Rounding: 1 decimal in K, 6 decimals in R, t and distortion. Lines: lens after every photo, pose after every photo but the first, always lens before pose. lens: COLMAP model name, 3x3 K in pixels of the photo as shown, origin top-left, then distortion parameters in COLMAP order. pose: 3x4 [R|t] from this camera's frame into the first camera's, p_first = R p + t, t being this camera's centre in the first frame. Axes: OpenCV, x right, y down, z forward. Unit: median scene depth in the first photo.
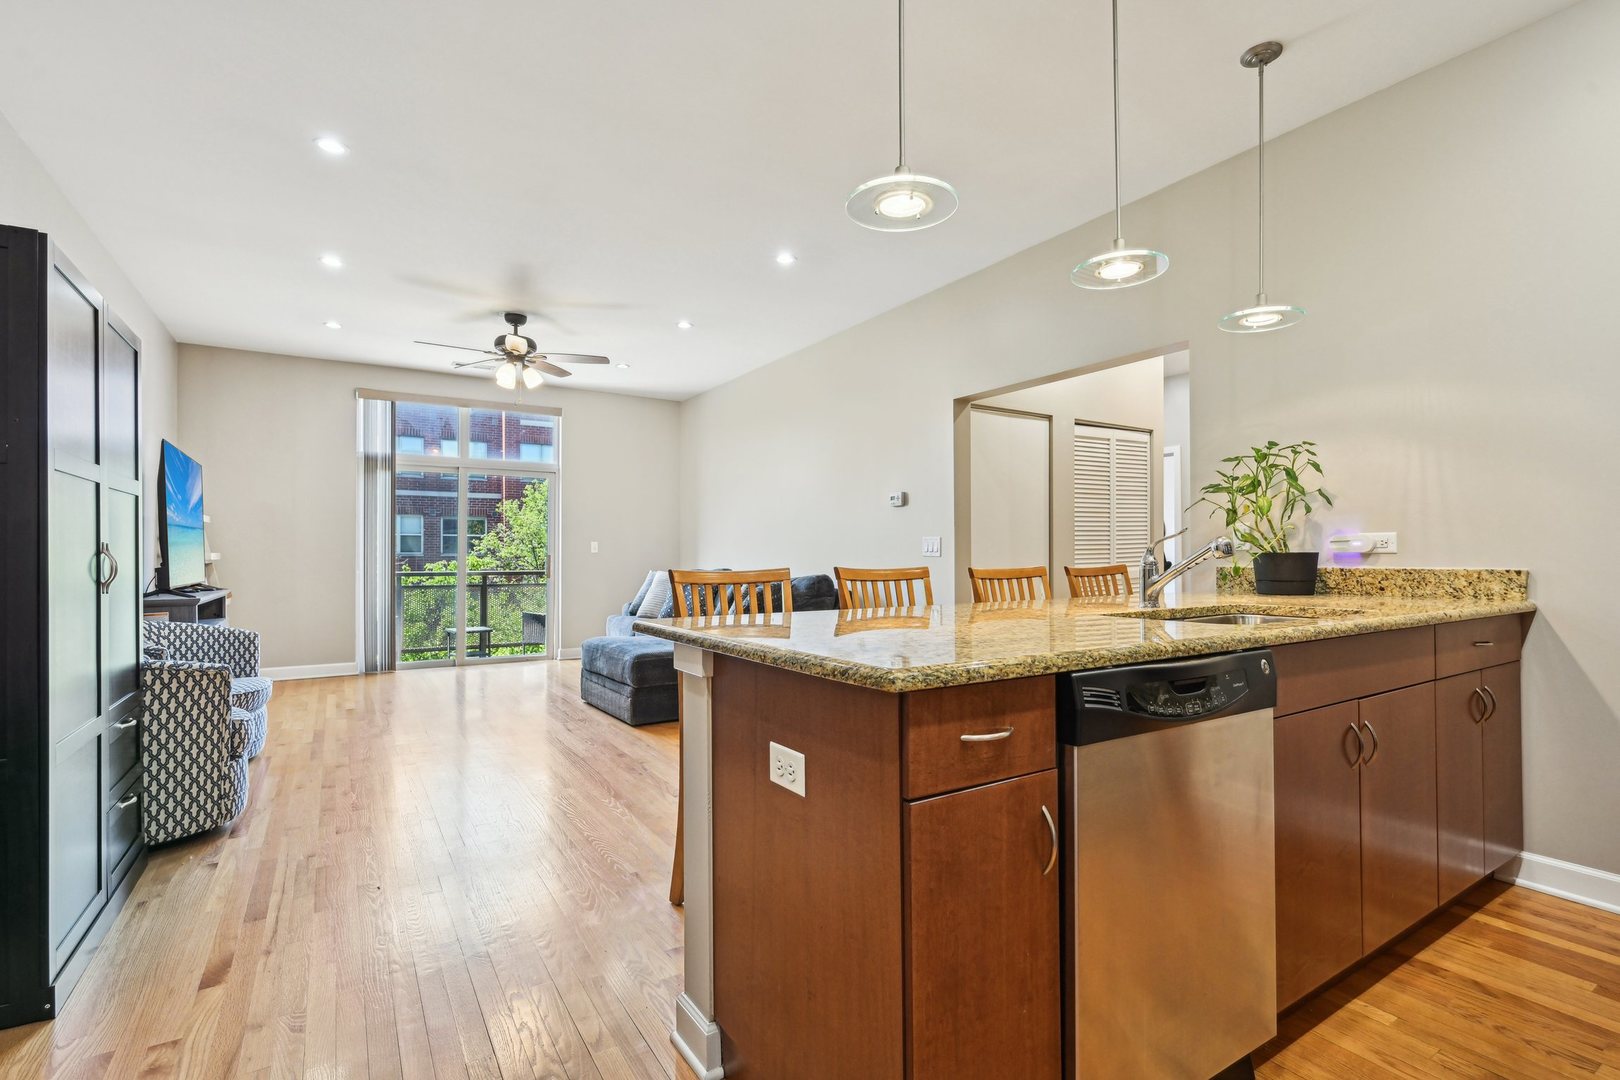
lens RADIAL K [[747.1, 0, 806.7], [0, 747.1, 554.1], [0, 0, 1]] dist [0.003311, 0.000326]
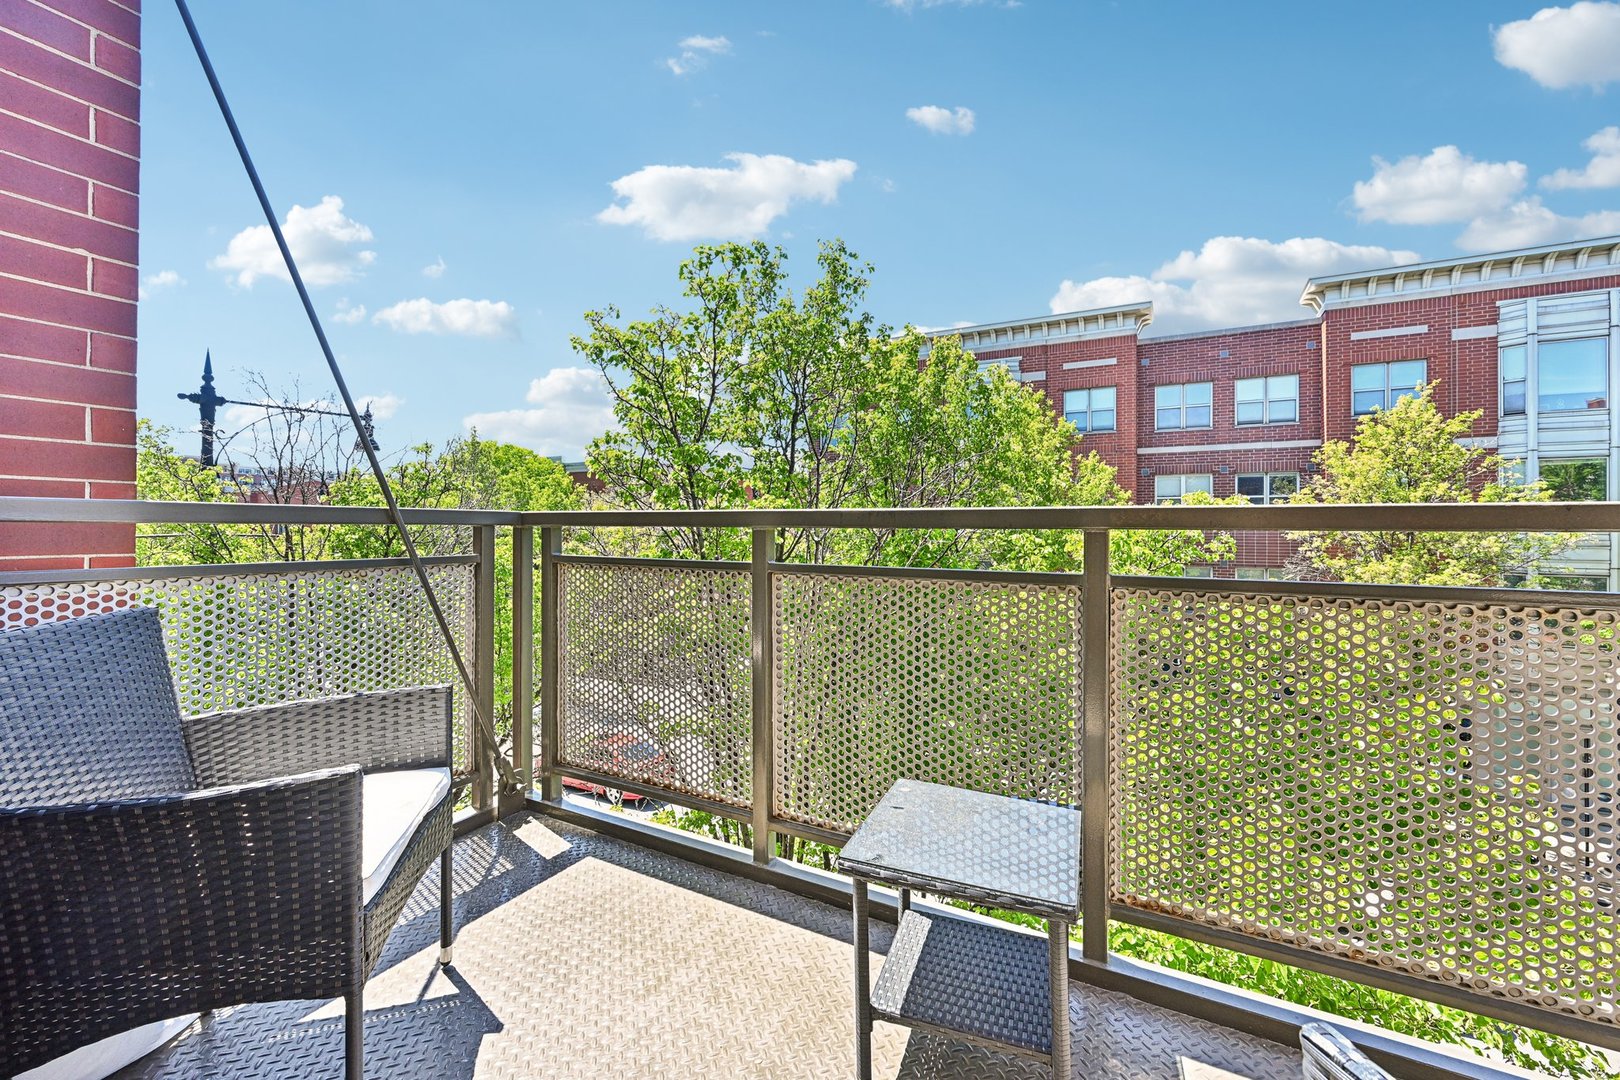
lens RADIAL K [[656.6, 0, 815.9], [0, 656.6, 527.7], [0, 0, 1]] dist [0.001696, -0.000531]
pose [[0.494971, -0.002472, -0.868906, -0.415878], [0.001914, 0.999997, -0.001755, 0.042031], [0.868907, -0.000795, 0.494974, 1.121955]]
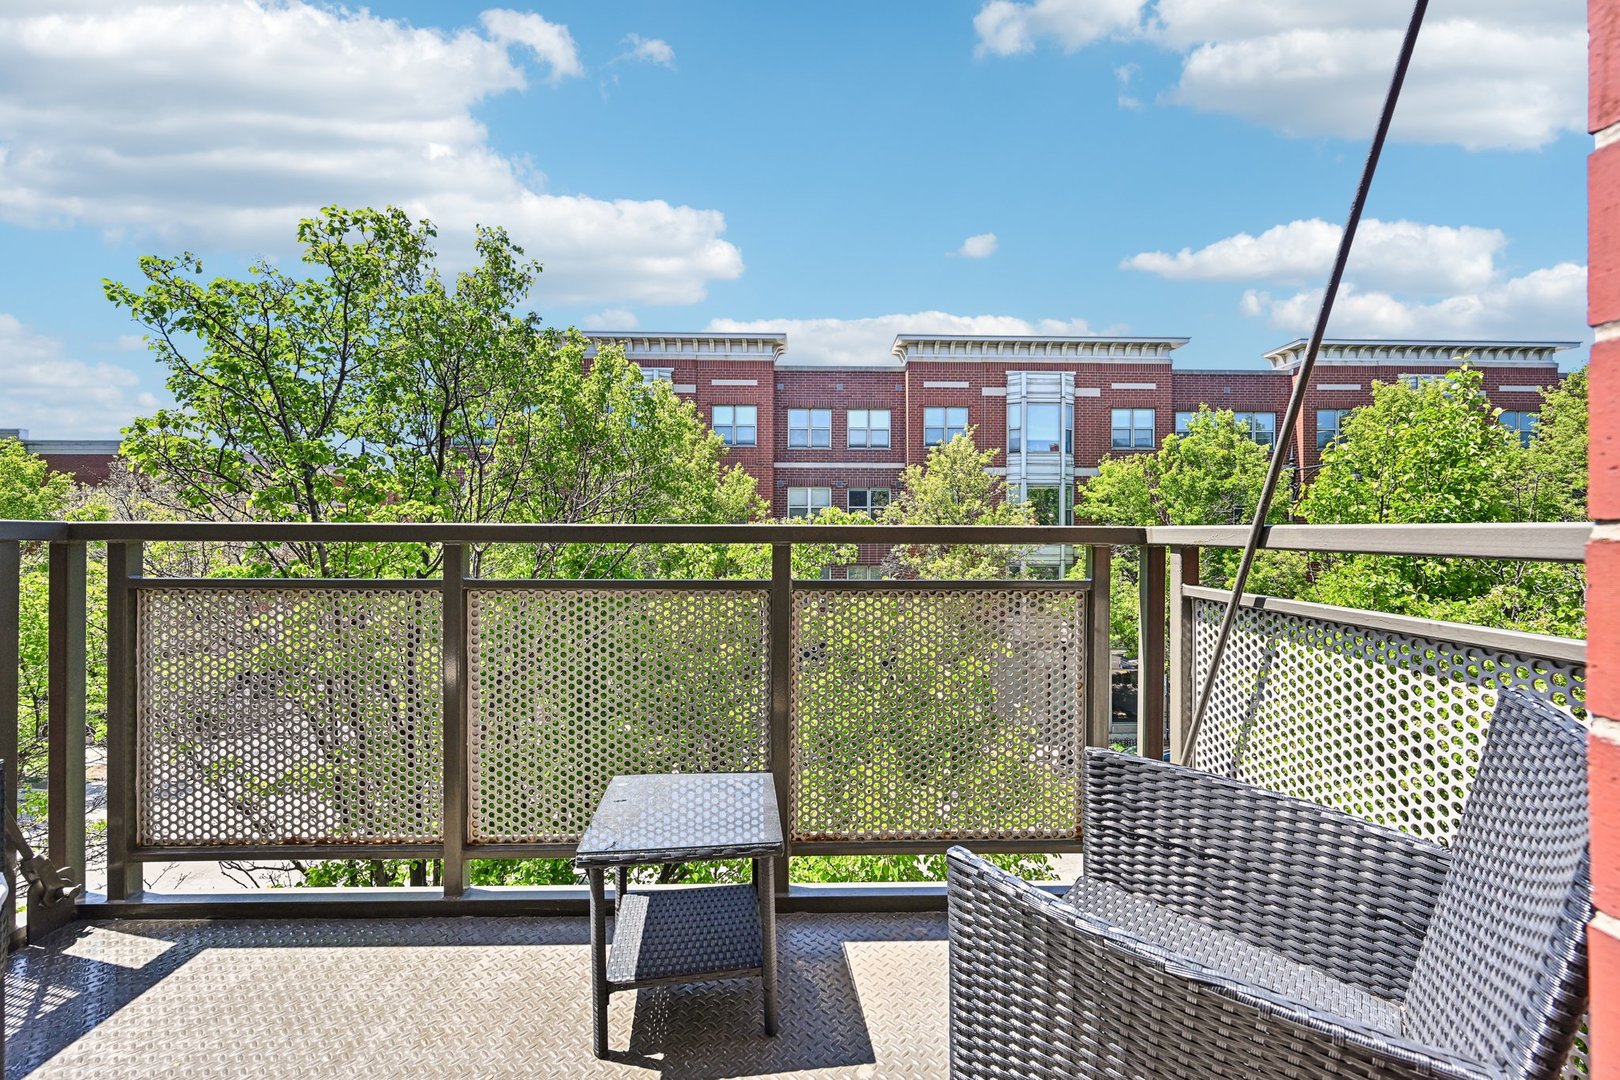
lens RADIAL K [[655.3, 0, 810.0], [0, 655.3, 540.0], [0, 0, 1]] dist [-0.000109, -0.000282]
pose [[0.858329, 0.002014, -0.513095, -0.411237], [0.004325, 0.999928, 0.011159, 0.037308], [0.513081, -0.011798, 0.858259, 1.082758]]
